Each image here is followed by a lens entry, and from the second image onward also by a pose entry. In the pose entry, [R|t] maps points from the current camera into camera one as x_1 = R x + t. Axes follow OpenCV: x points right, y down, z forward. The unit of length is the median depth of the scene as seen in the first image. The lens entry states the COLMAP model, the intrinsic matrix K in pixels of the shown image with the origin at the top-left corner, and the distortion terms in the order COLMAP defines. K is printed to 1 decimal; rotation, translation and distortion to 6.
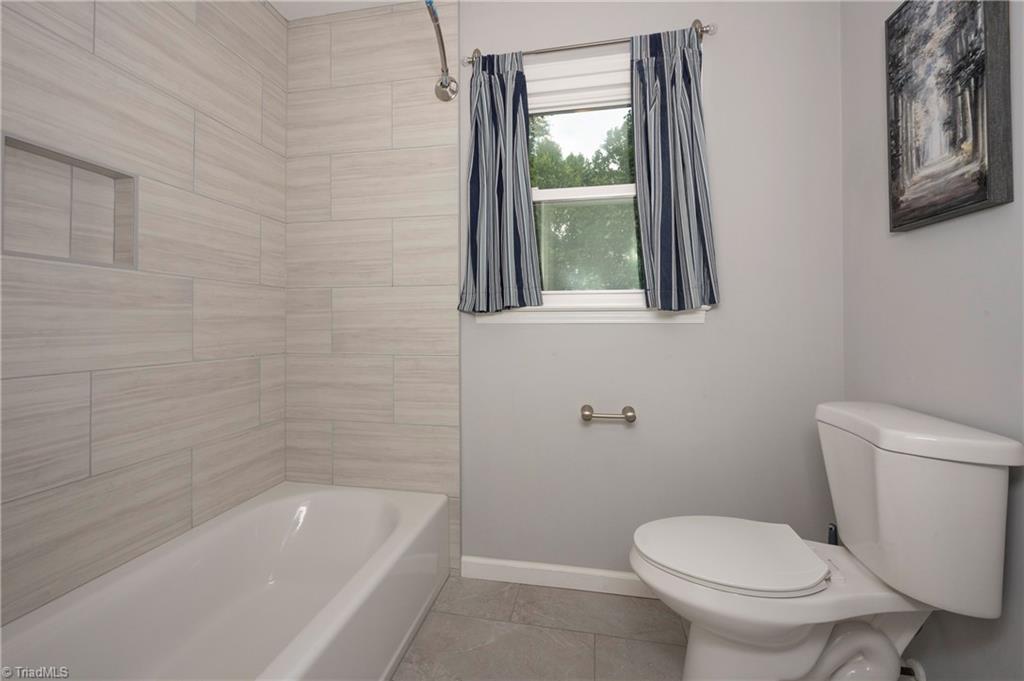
lens RADIAL K [[401.9, 0, 521.9], [0, 401.9, 320.6], [0, 0, 1]] dist [0.003452, 0.000252]
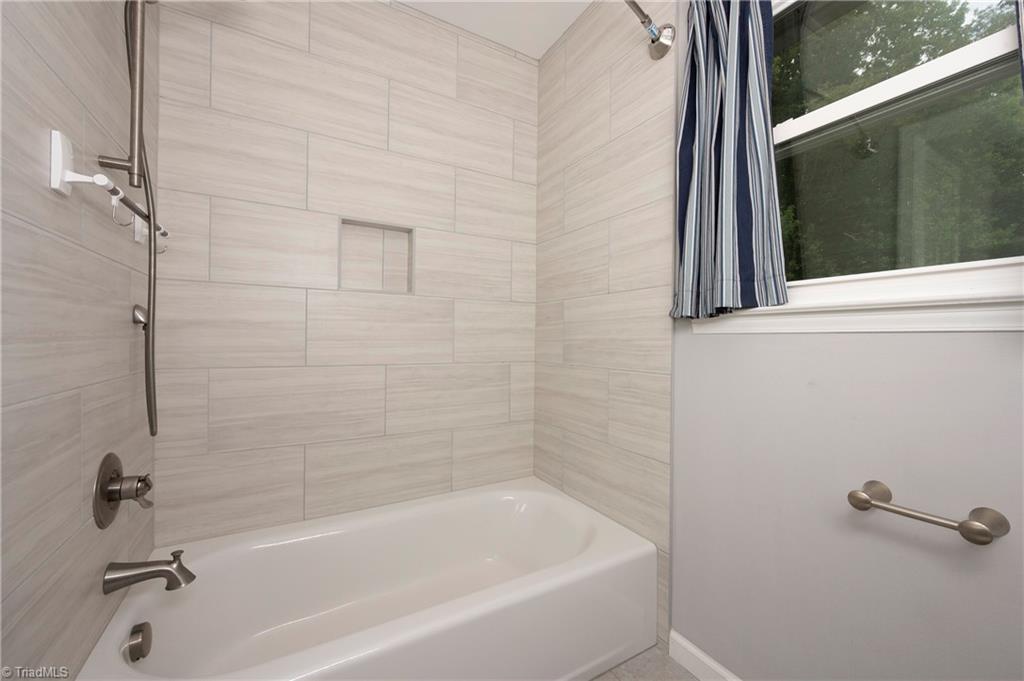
lens RADIAL K [[401.9, 0, 516.8], [0, 401.9, 340.6], [0, 0, 1]] dist [0.003452, 0.000252]
pose [[0.653948, 0.009107, -0.756484, 0.246714], [-0.001825, 0.999944, 0.010460, 0.012752], [0.756537, -0.005460, 0.653928, 0.261868]]
